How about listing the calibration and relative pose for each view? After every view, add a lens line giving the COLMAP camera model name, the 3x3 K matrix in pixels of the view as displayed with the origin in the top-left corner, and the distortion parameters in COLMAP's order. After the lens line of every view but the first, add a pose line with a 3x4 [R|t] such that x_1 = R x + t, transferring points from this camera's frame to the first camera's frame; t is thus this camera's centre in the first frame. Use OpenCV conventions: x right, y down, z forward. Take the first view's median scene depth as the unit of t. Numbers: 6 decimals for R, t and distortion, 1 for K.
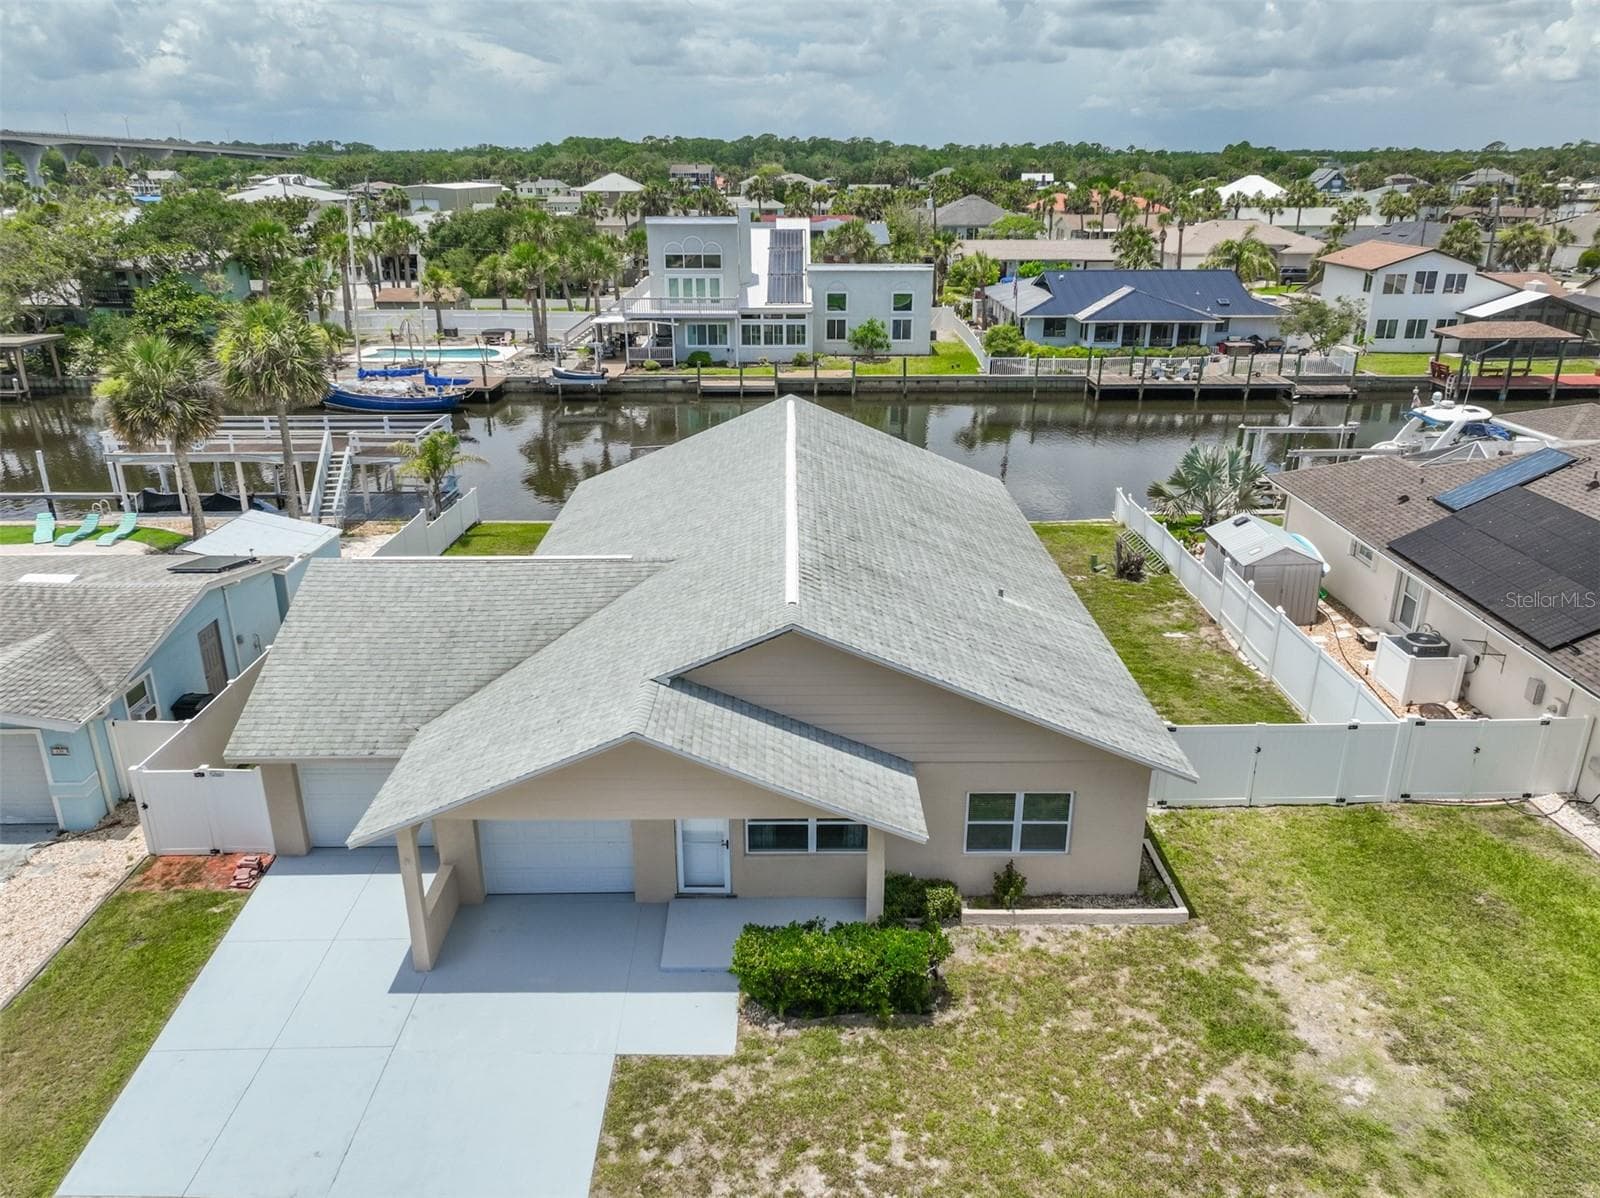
lens RADIAL K [[1144.2, 0, 800.1], [0, 1144.2, 596.5], [0, 0, 1]] dist [0.014200, -0.006520]
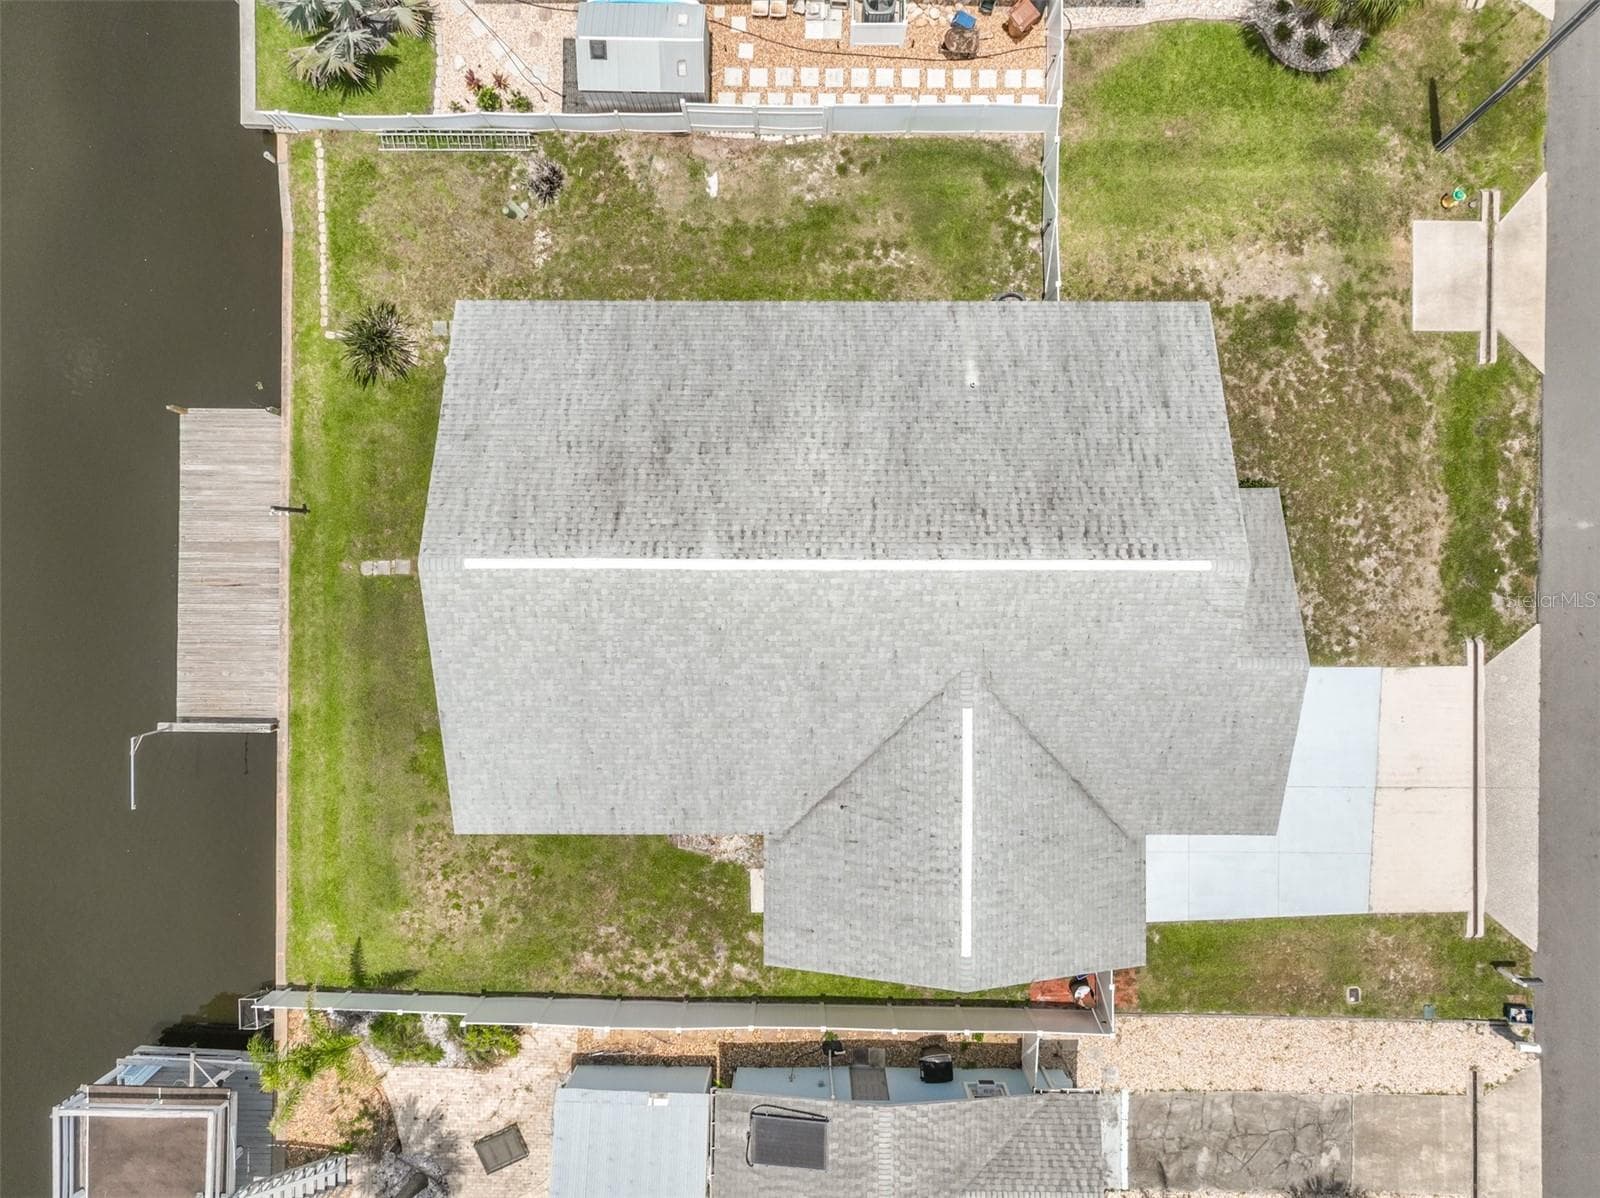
lens RADIAL K [[1144.2, 0, 798.4], [0, 1144.2, 590.2], [0, 0, 1]] dist [0.014200, -0.006520]
pose [[0.011957, -0.999927, 0.001633, -0.051329], [0.354628, 0.005767, 0.934990, -1.733453], [-0.934931, -0.010600, 0.354671, 1.144958]]
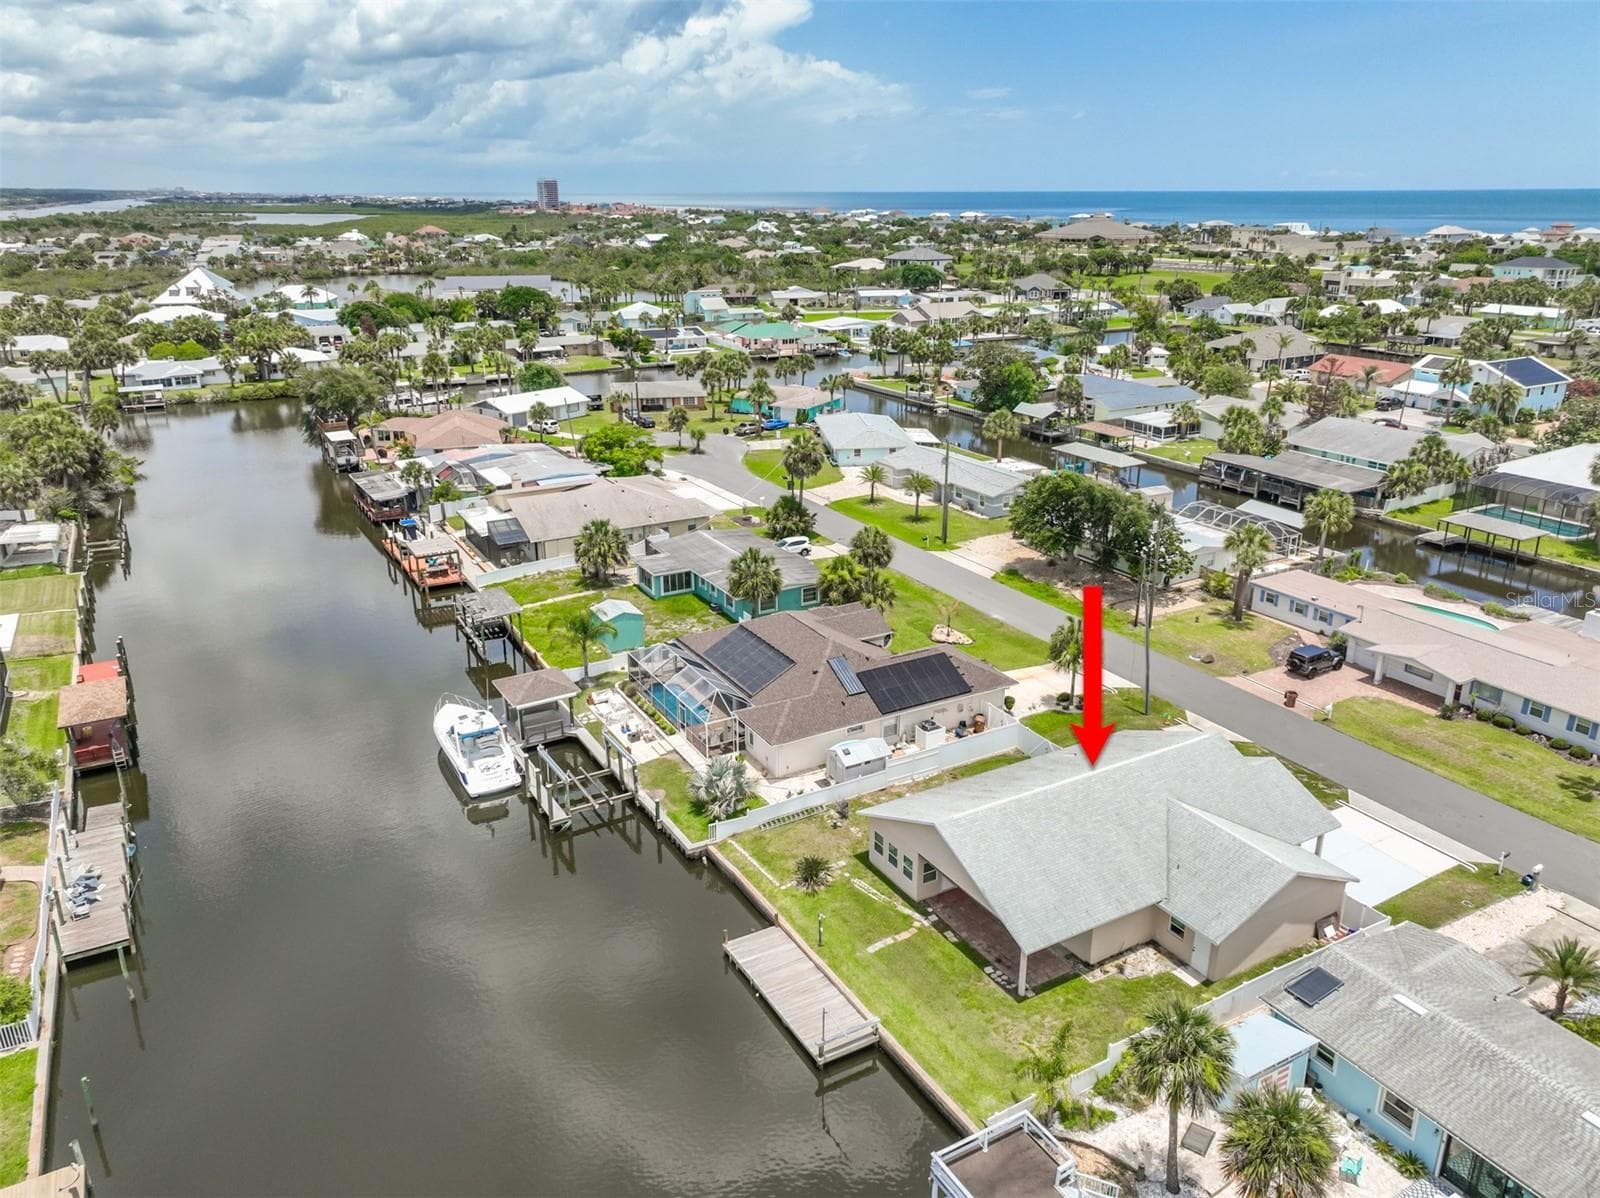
lens RADIAL K [[1144.2, 0, 799.8], [0, 1144.2, 597.5], [0, 0, 1]] dist [0.014200, -0.006520]
pose [[-0.488112, -0.295400, 0.821271, -2.362615], [0.306744, 0.822888, 0.478292, -2.645355], [-0.817101, 0.485380, -0.311049, 3.268469]]
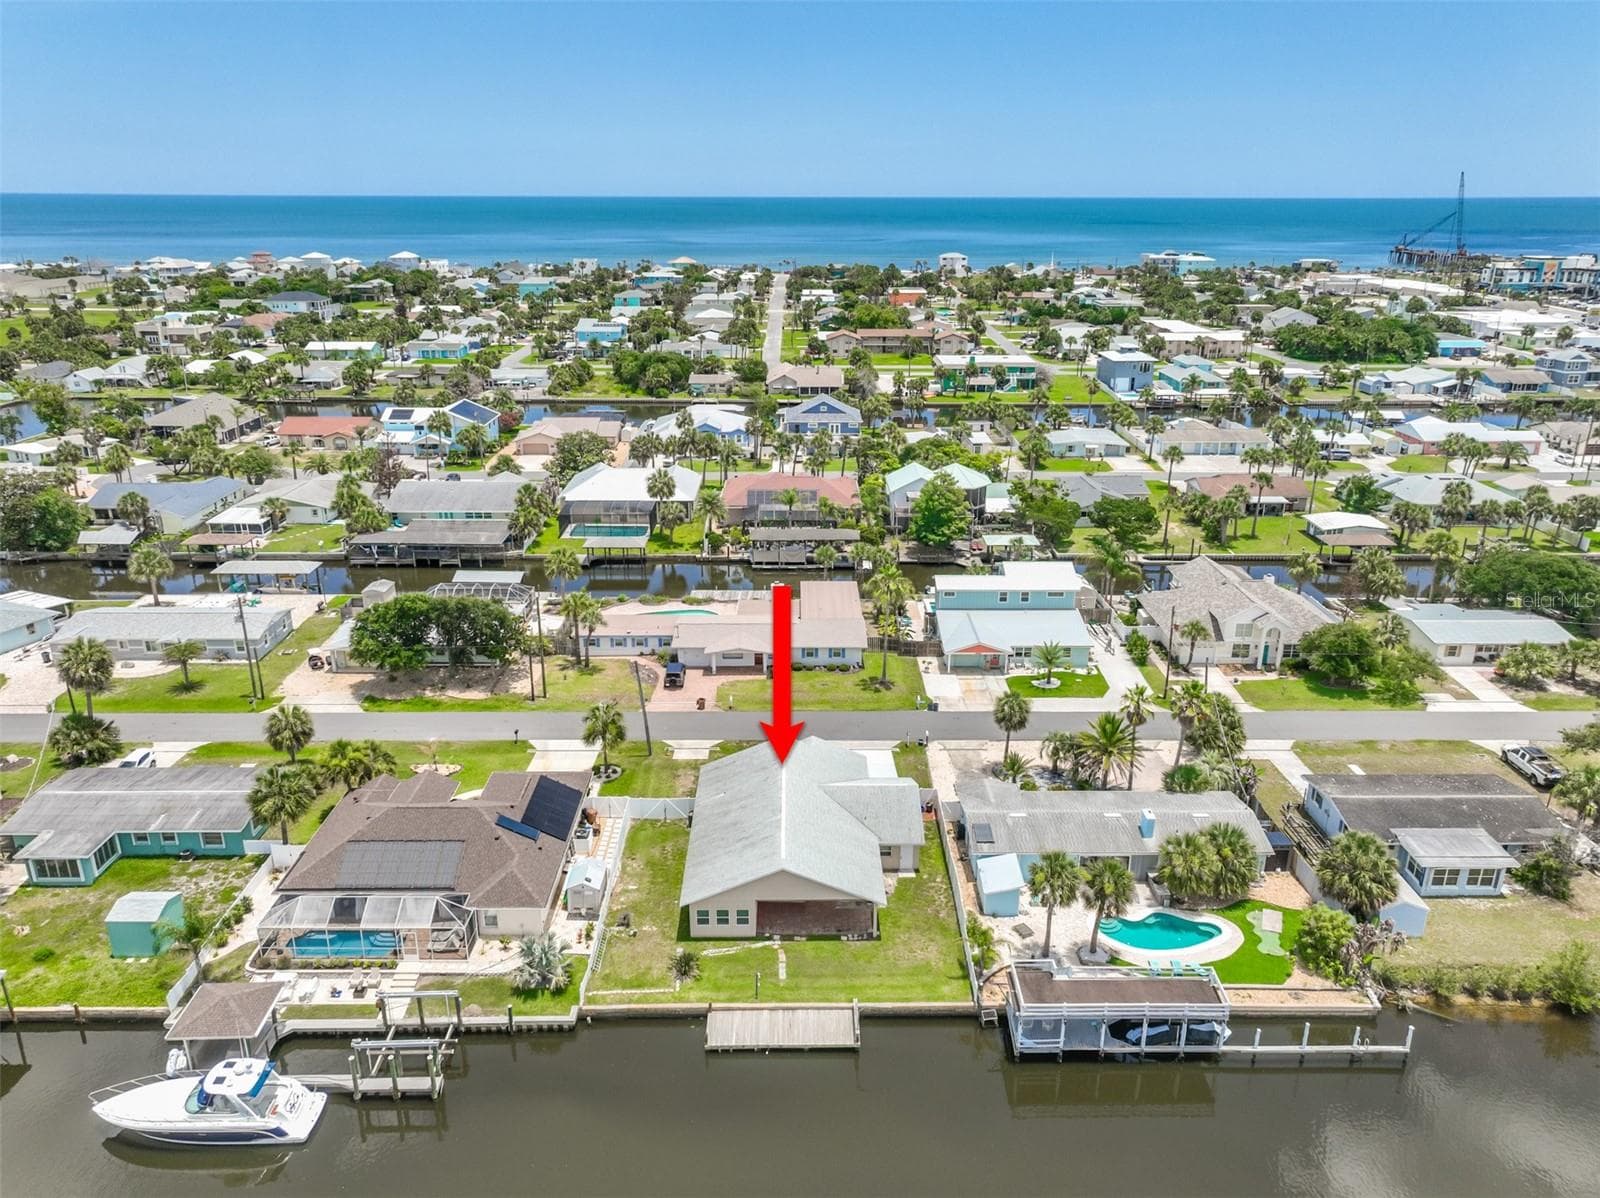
lens RADIAL K [[1144.2, 0, 800.7], [0, 1144.2, 600.9], [0, 0, 1]] dist [0.014200, -0.006520]
pose [[-0.999982, -0.005249, -0.002830, -0.068649], [-0.005836, 0.763586, 0.645679, -4.166616], [-0.001228, 0.645684, -0.763603, 5.039662]]
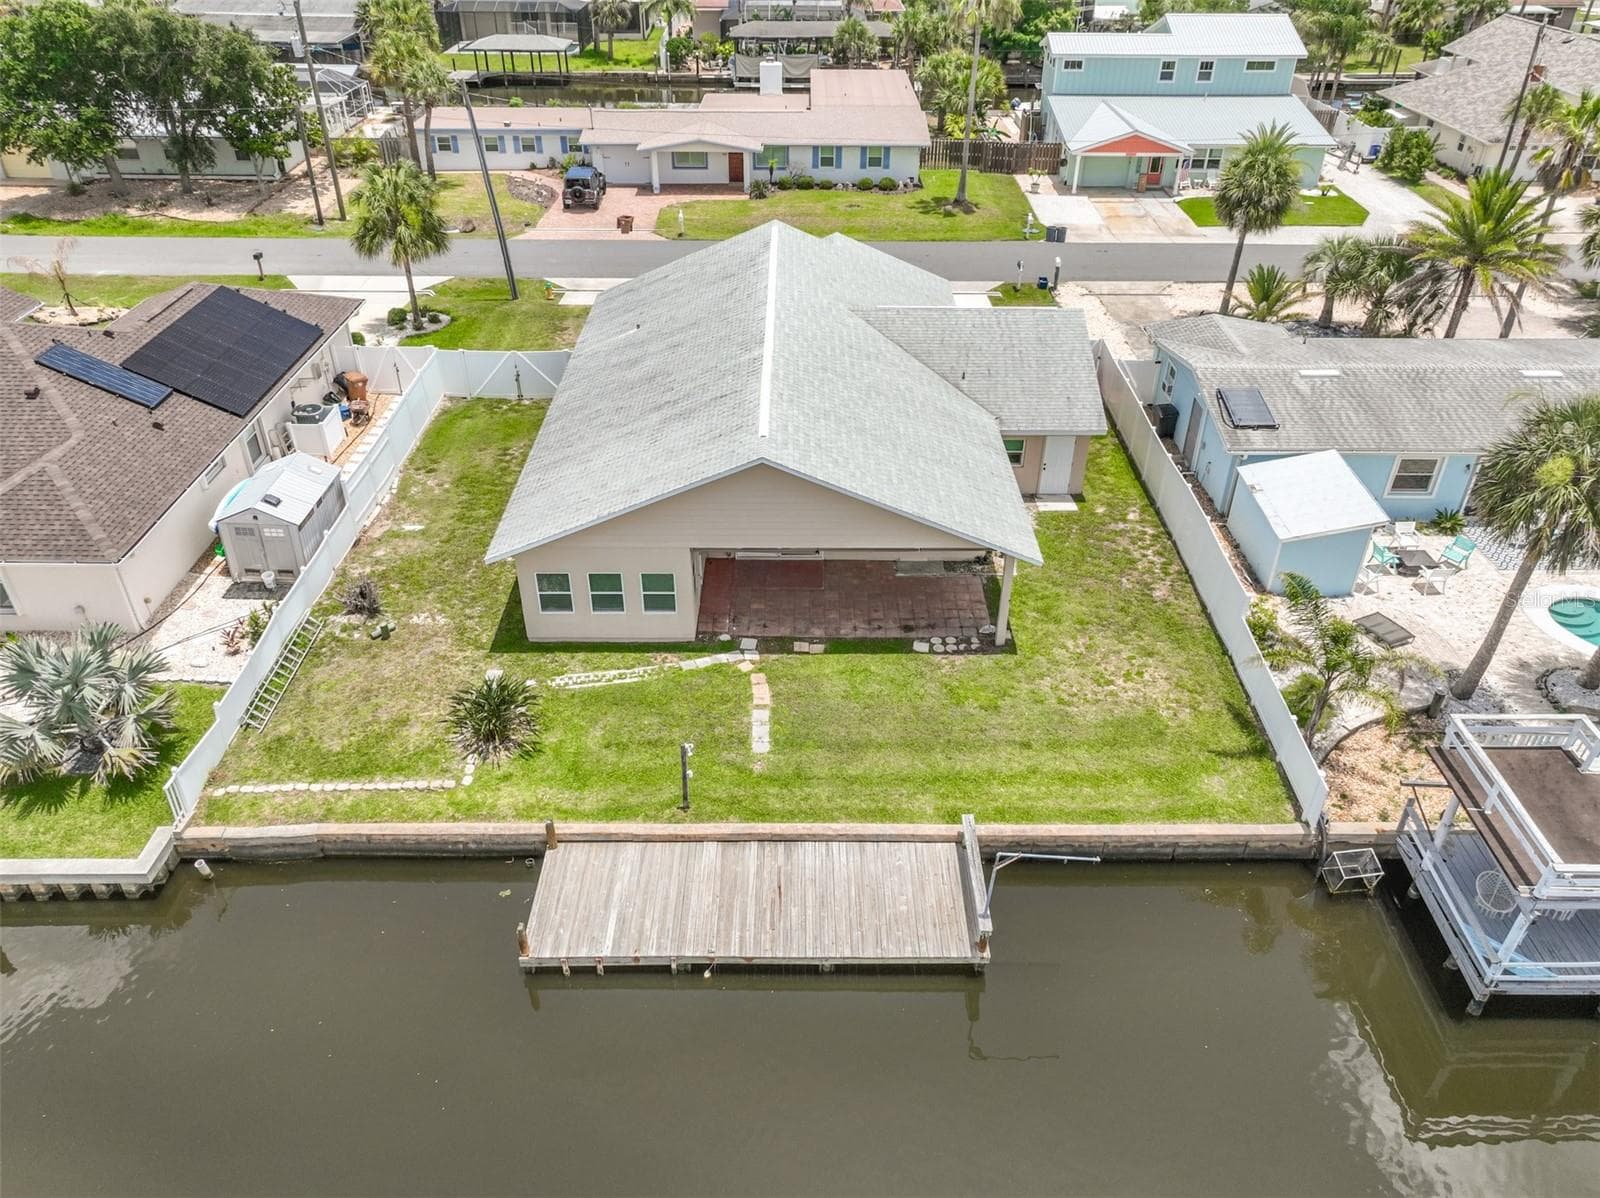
lens RADIAL K [[1144.2, 0, 798.1], [0, 1144.2, 593.6], [0, 0, 1]] dist [0.014200, -0.006520]
pose [[-0.999937, -0.010984, 0.002377, -0.073532], [-0.004503, 0.585363, 0.810759, -1.600857], [-0.010297, 0.810697, -0.585376, 3.342497]]
